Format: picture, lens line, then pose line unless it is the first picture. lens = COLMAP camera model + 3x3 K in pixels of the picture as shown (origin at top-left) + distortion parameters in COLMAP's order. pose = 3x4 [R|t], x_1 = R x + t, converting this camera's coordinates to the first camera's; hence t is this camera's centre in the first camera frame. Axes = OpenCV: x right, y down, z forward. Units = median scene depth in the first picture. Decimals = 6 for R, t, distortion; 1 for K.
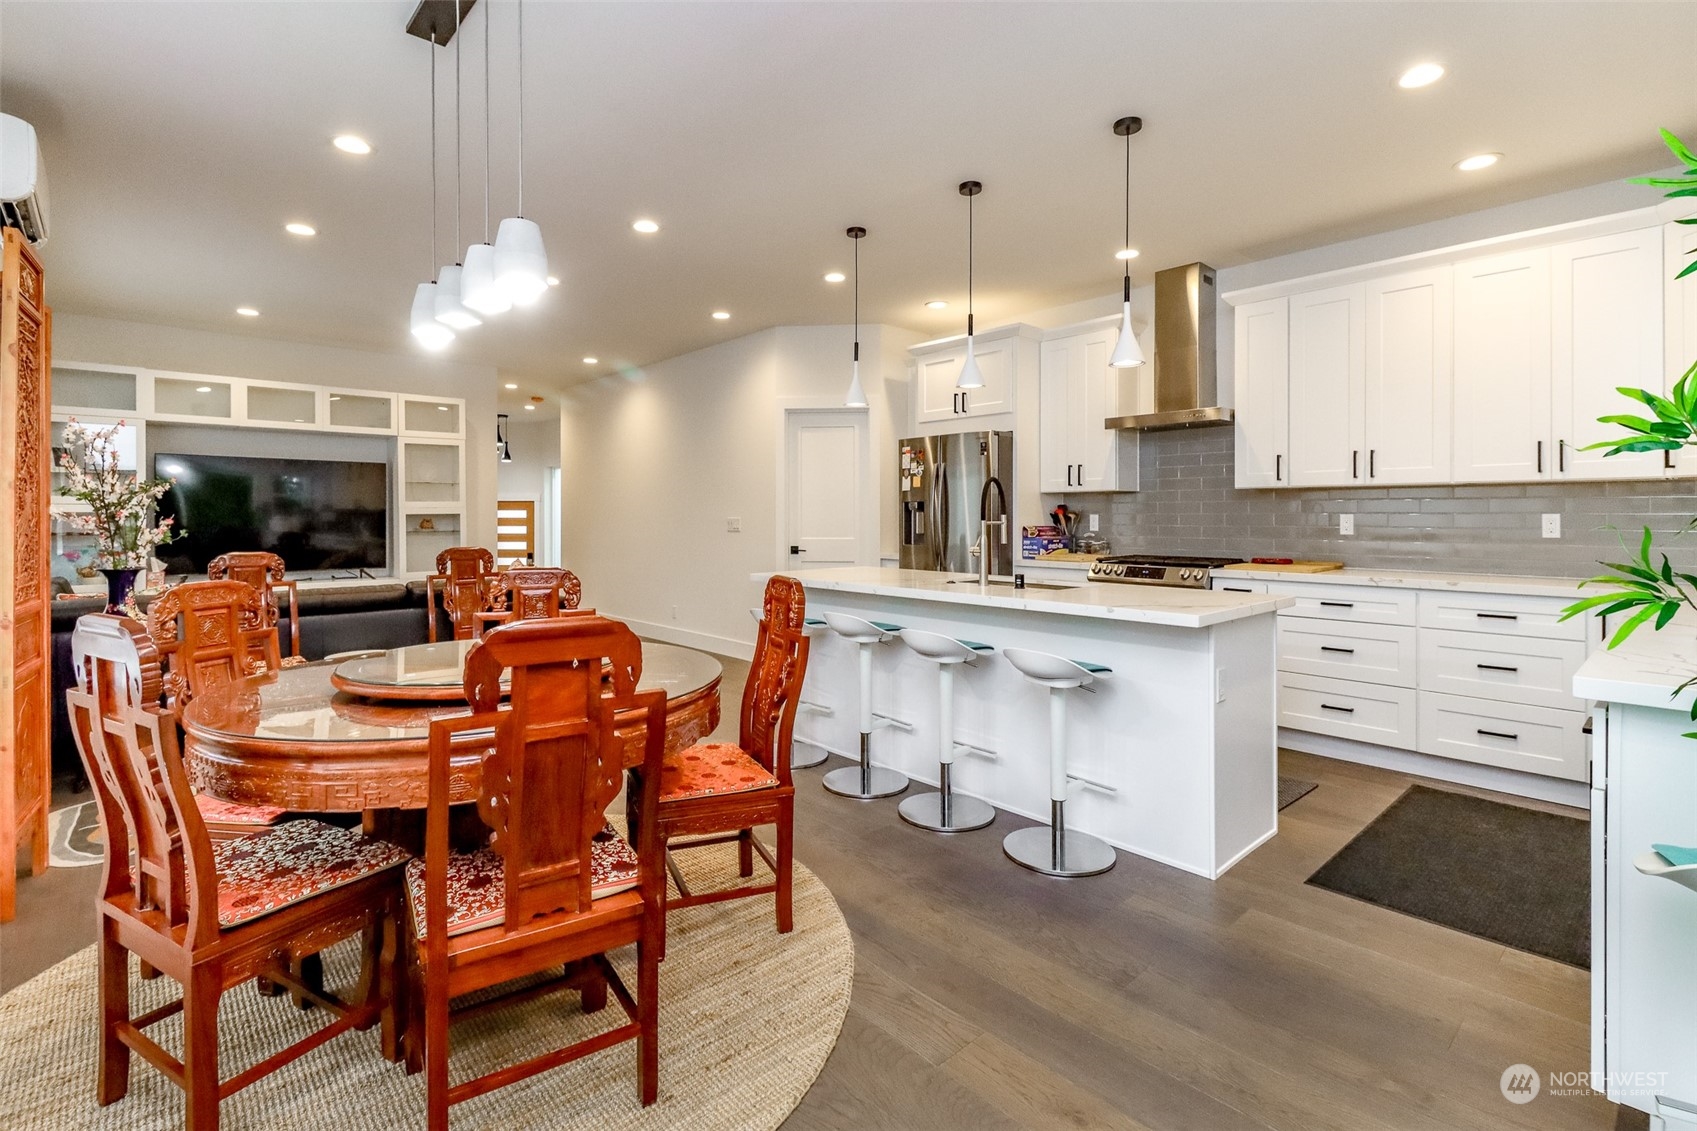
lens RADIAL K [[791.6, 0, 854.9], [0, 791.6, 517.3], [0, 0, 1]] dist [0.014579, -0.008794]
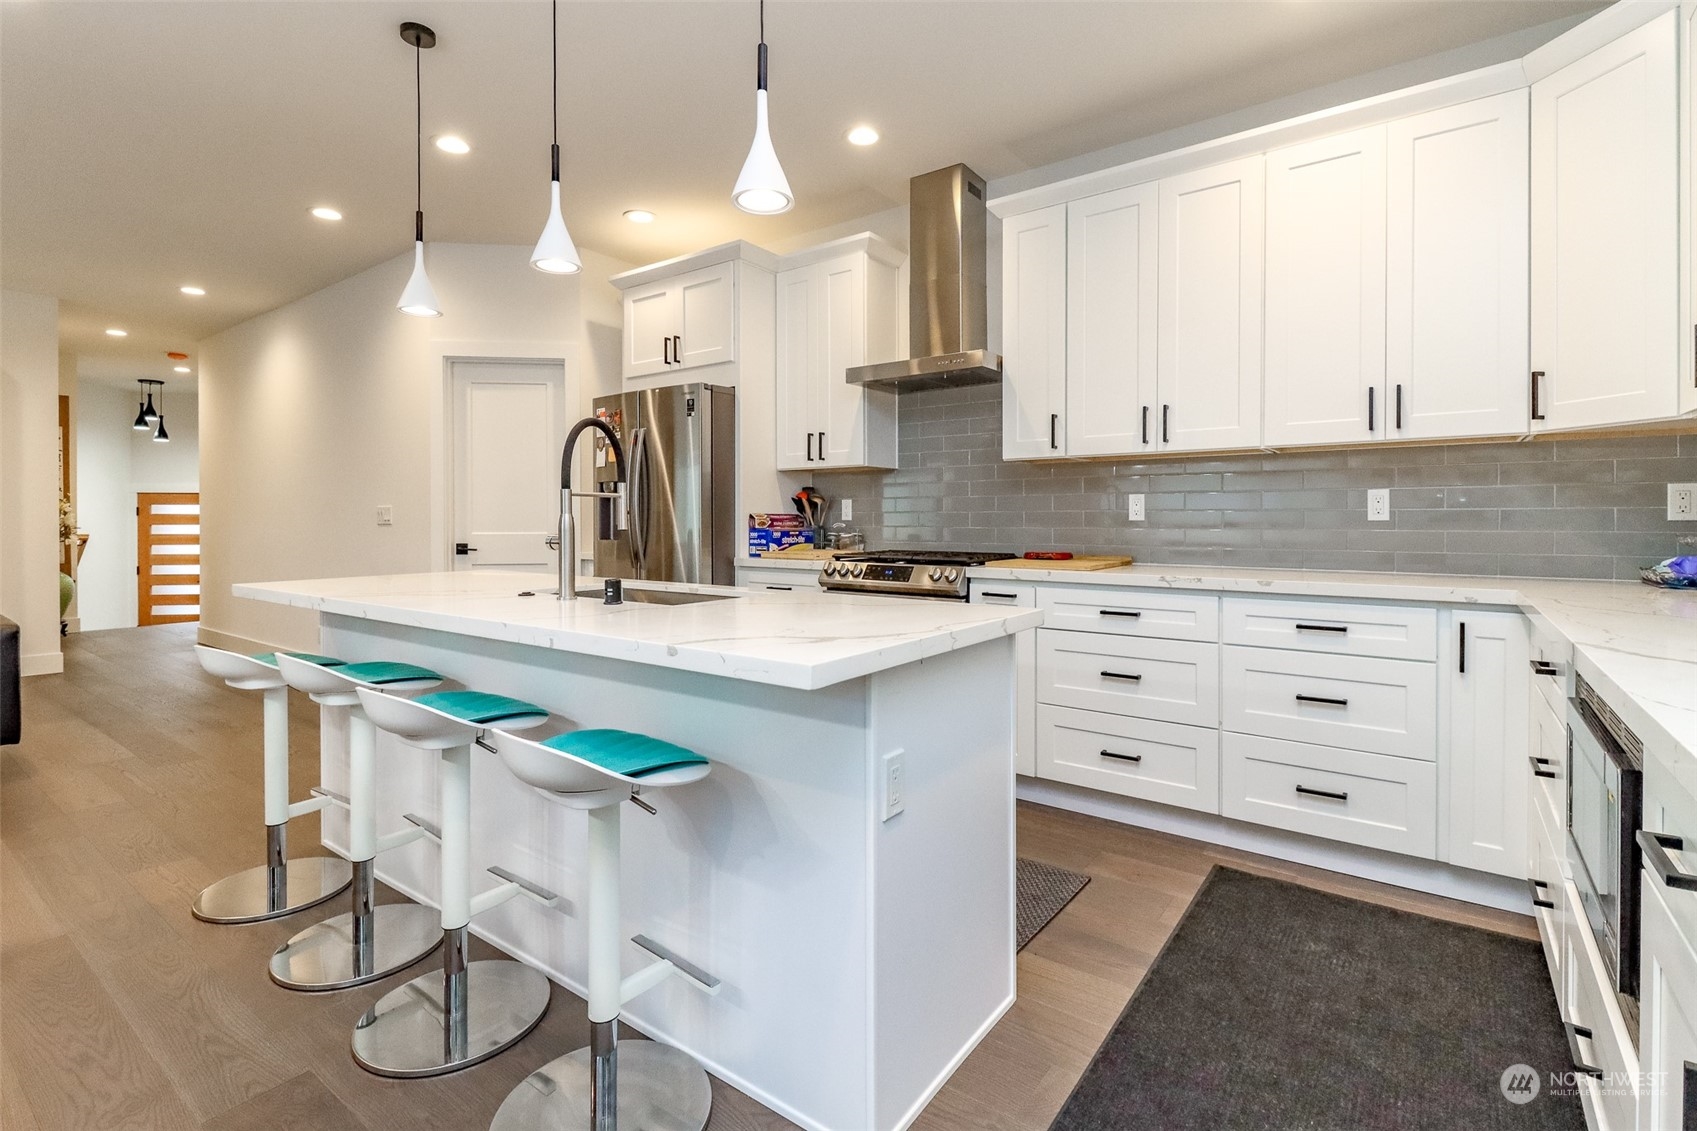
lens RADIAL K [[789.0, 0, 848.4], [0, 789.0, 531.2], [0, 0, 1]] dist [0.014196, -0.001182]
pose [[0.983020, -0.003853, 0.183459, 0.184694], [0.001343, 0.999904, 0.013805, 0.019563], [-0.183495, -0.013324, 0.982930, 0.270370]]
